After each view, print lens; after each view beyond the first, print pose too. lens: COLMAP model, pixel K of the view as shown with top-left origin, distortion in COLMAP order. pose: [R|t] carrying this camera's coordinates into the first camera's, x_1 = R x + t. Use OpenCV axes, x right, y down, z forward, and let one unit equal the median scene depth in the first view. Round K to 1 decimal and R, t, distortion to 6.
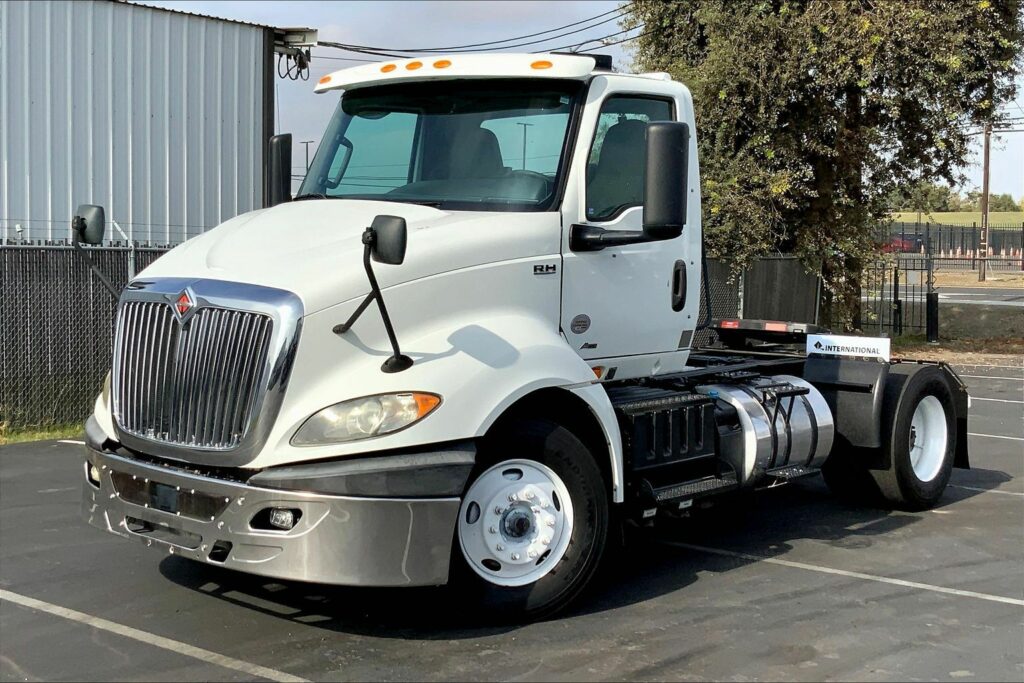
lens RADIAL K [[1376.9, 0, 470.8], [0, 1376.9, 339.0], [0, 0, 1]] dist [0.024926, -0.024819]
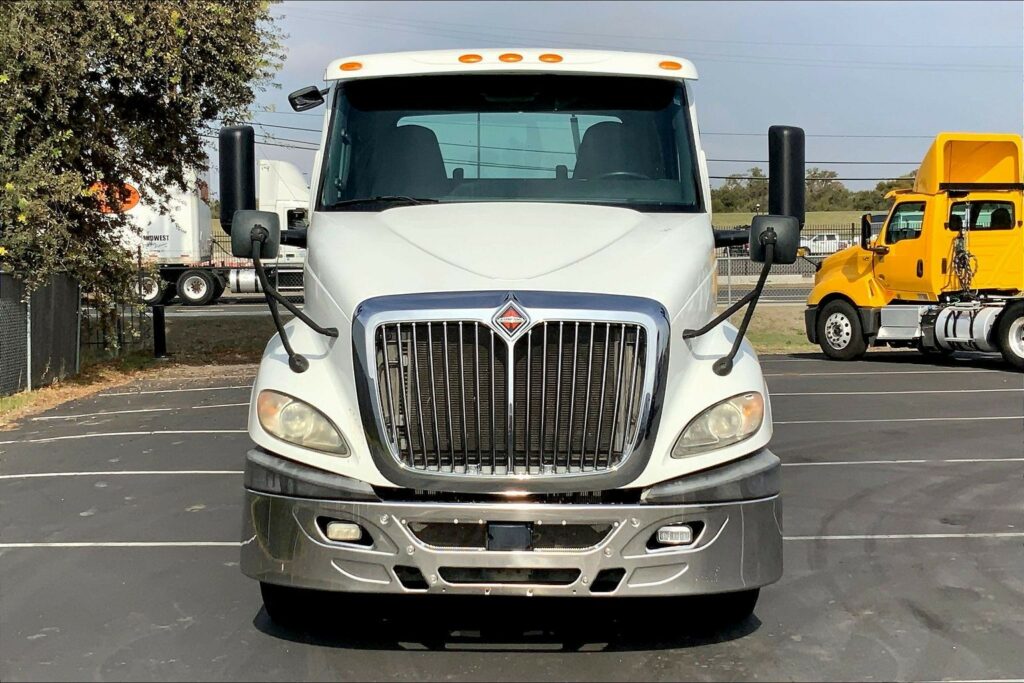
lens RADIAL K [[1567.8, 0, 488.6], [0, 1567.8, 370.6], [0, 0, 1]] dist [0.037145, 0.079933]
pose [[0.753690, -0.067003, 0.653806, -0.244362], [0.064797, 0.997519, 0.027531, -0.005741], [-0.654028, 0.021615, 0.756161, 0.065842]]
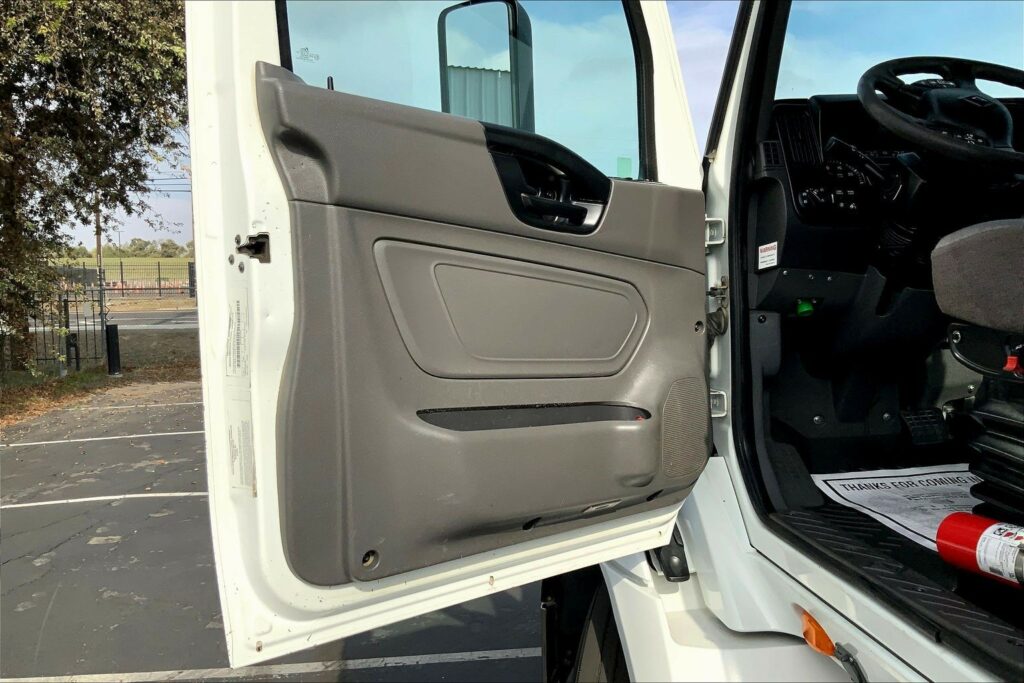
lens RADIAL K [[844.3, 0, 507.3], [0, 844.3, 339.2], [0, 0, 1]] dist [0.099096, -0.214254]
pose [[0.675696, -0.074485, 0.733408, 0.098324], [0.073134, 0.996747, 0.033851, -0.028929], [-0.733544, 0.030764, 0.678946, 0.481150]]
